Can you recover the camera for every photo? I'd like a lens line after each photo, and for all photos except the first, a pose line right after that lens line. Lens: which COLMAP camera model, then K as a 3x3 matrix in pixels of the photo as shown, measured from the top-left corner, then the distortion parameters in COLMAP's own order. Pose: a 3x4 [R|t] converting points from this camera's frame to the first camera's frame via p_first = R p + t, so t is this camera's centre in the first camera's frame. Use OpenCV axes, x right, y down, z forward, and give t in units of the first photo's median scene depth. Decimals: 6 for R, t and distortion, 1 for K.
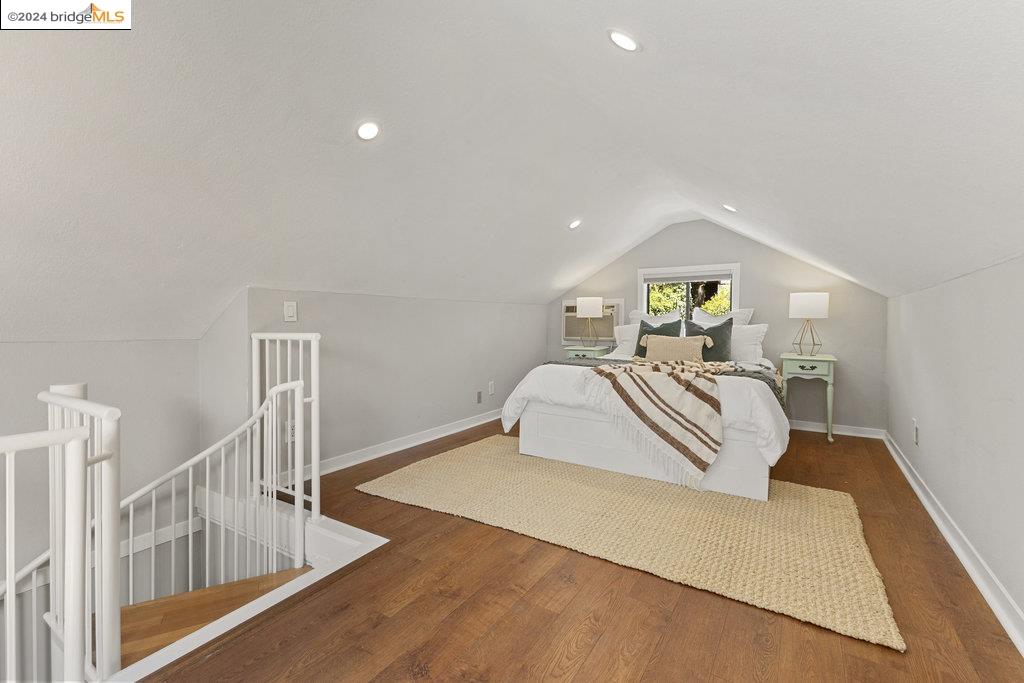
lens RADIAL K [[445.0, 0, 513.7], [0, 445.0, 339.5], [0, 0, 1]] dist [0.006334, 0.000071]
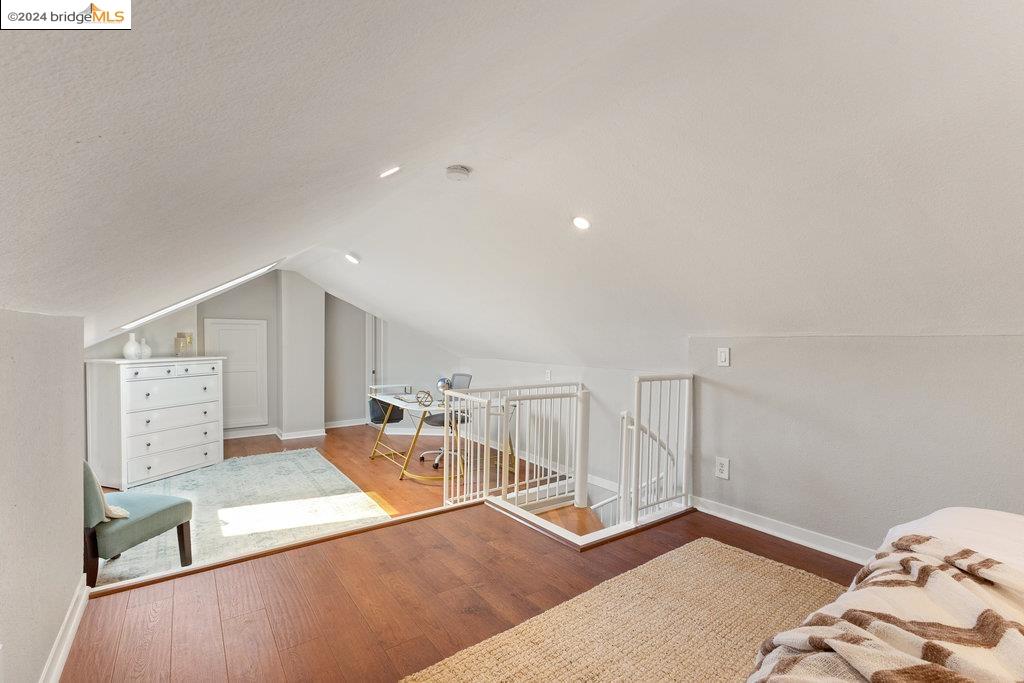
lens RADIAL K [[445.0, 0, 513.7], [0, 445.0, 339.5], [0, 0, 1]] dist [0.006334, 0.000071]
pose [[-0.381110, -0.033108, -0.923937, 0.705051], [-0.015372, 0.999447, -0.029473, -0.065641], [0.924402, 0.002970, -0.381409, 0.950204]]
